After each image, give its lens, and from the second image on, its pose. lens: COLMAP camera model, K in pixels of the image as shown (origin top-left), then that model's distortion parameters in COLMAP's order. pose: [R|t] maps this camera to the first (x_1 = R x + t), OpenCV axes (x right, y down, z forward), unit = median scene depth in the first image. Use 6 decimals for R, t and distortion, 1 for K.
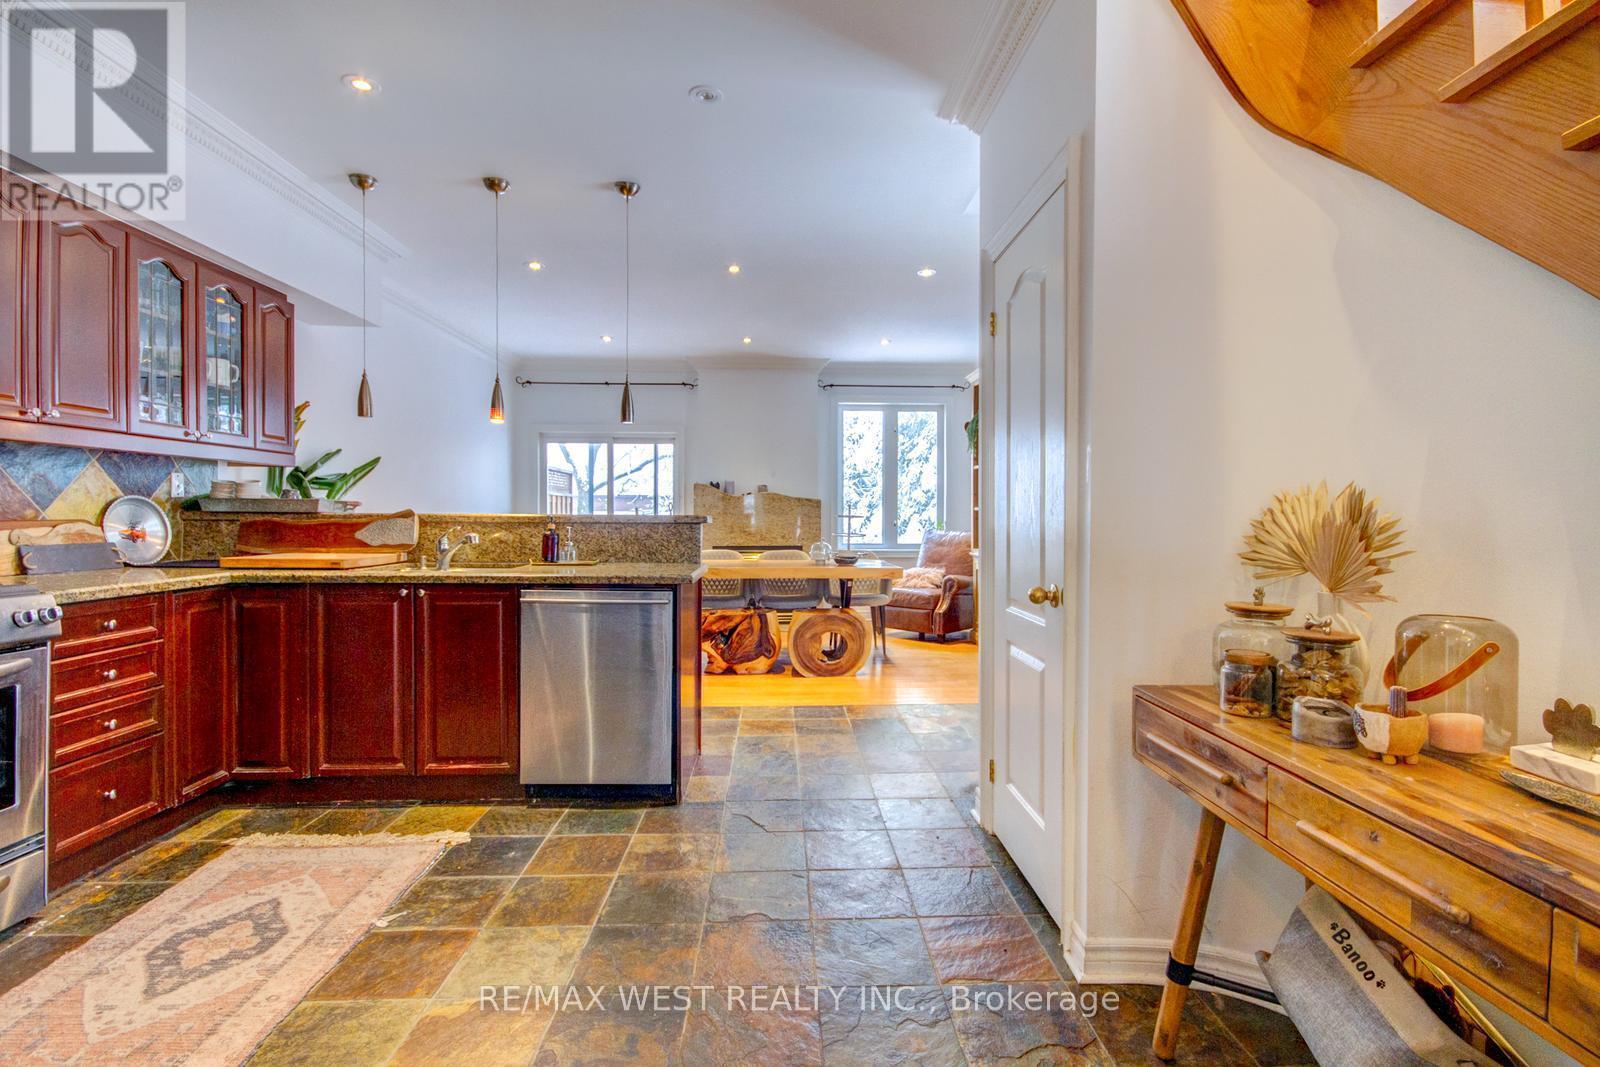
lens RADIAL K [[770.2, 0, 800.0], [0, 770.2, 533.5], [0, 0, 1]] dist [-0.001657, -0.001221]
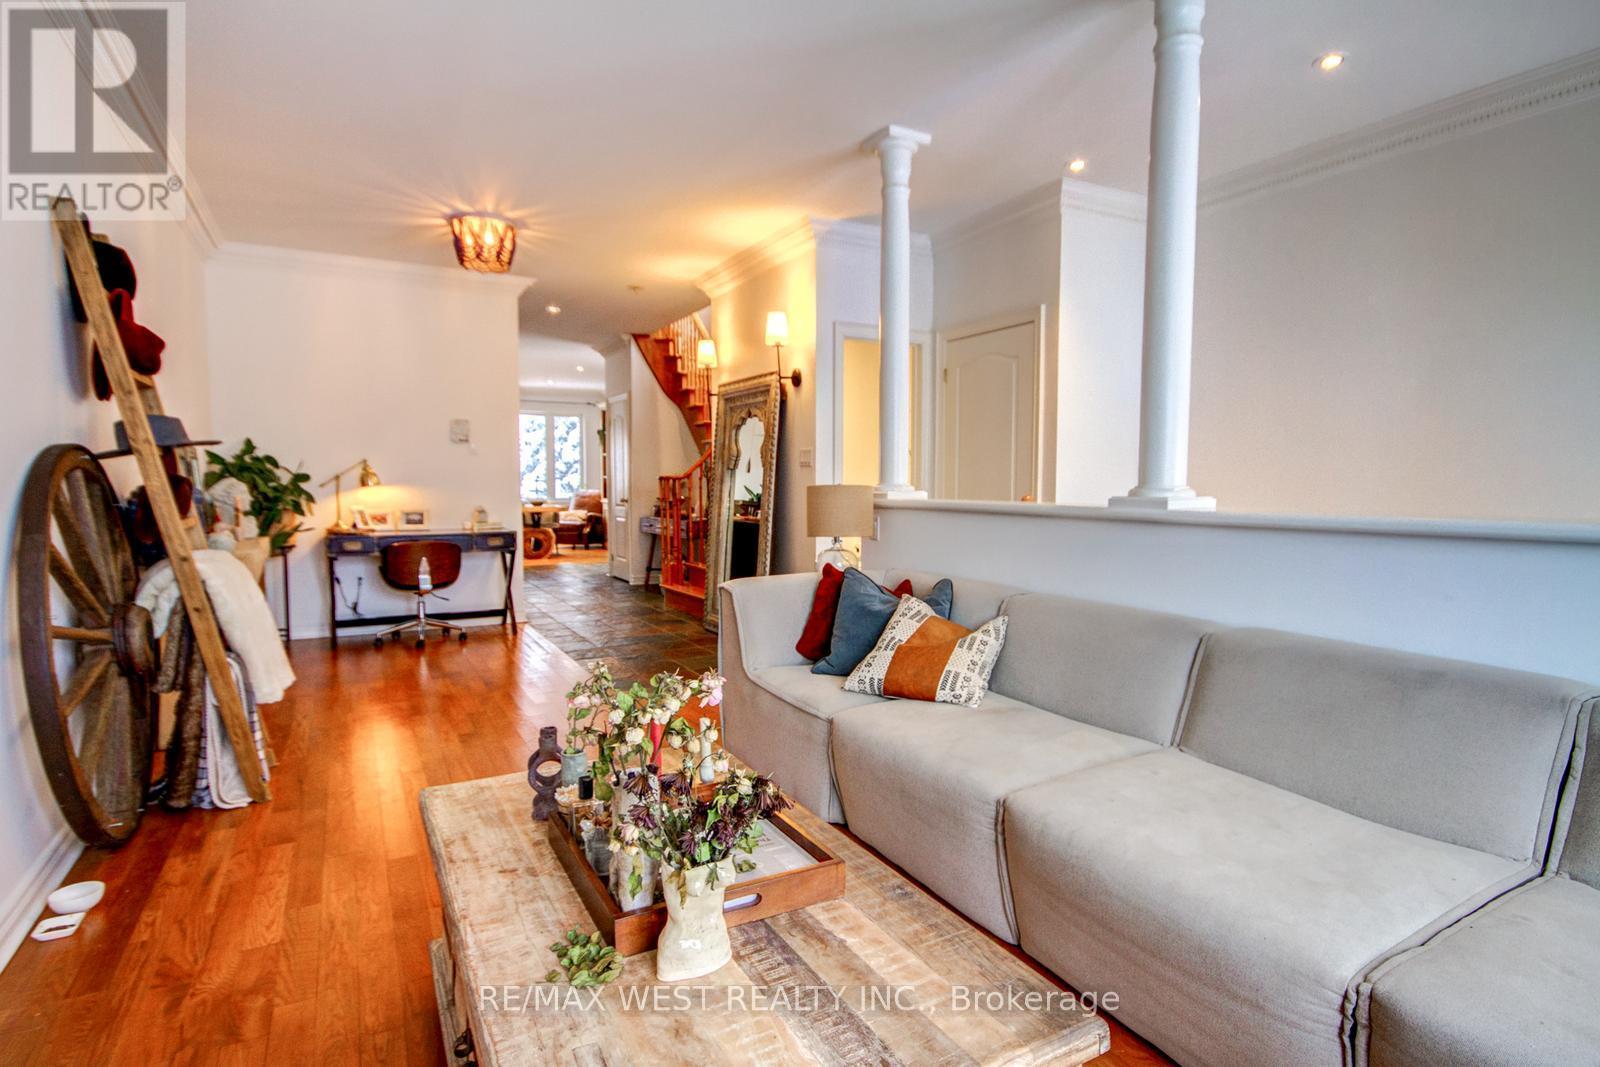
lens RADIAL K [[770.2, 0, 800.0], [0, 770.2, 533.5], [0, 0, 1]] dist [-0.001657, -0.001221]
pose [[0.888483, -0.026206, 0.458160, -0.569820], [0.005235, 0.998882, 0.046983, 0.053970], [-0.458879, -0.039345, 0.887627, -2.396191]]
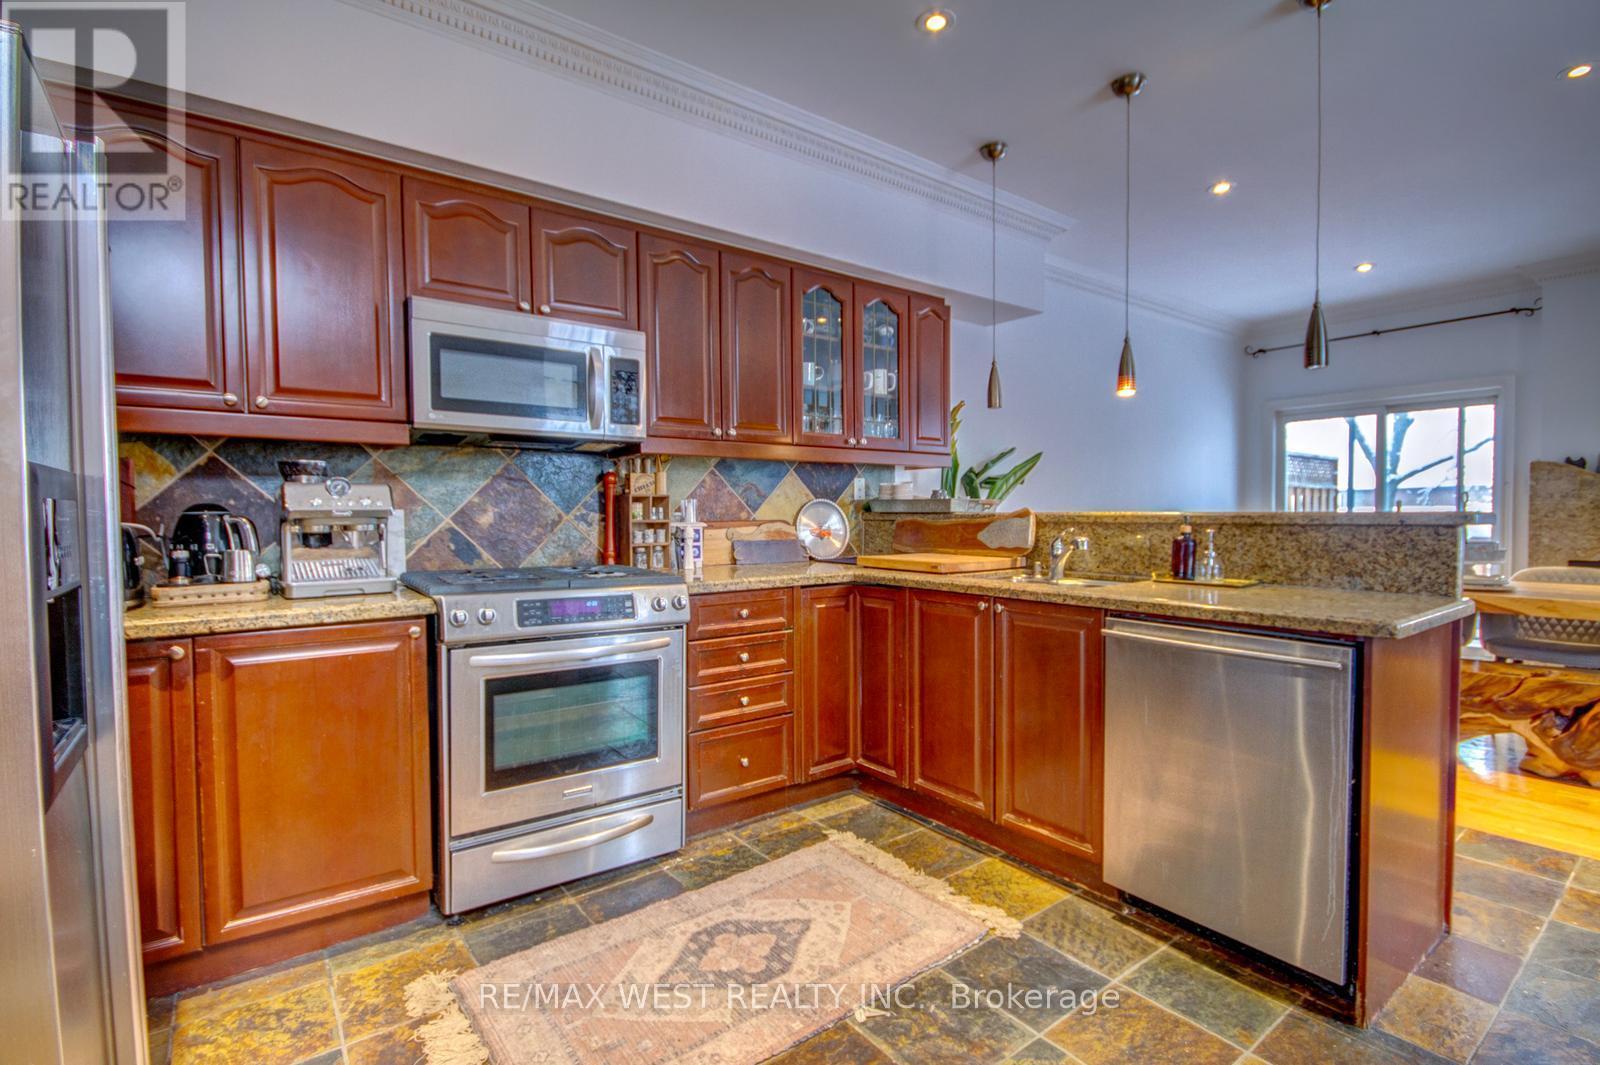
lens RADIAL K [[746.6, 0, 802.5], [0, 746.6, 540.5], [0, 0, 1]] dist [-0.001921, -0.003975]
pose [[0.580164, 0.021435, -0.814218, 0.040947], [-0.011495, 0.999770, 0.018130, -0.008343], [0.814419, -0.001159, 0.580276, 0.361933]]
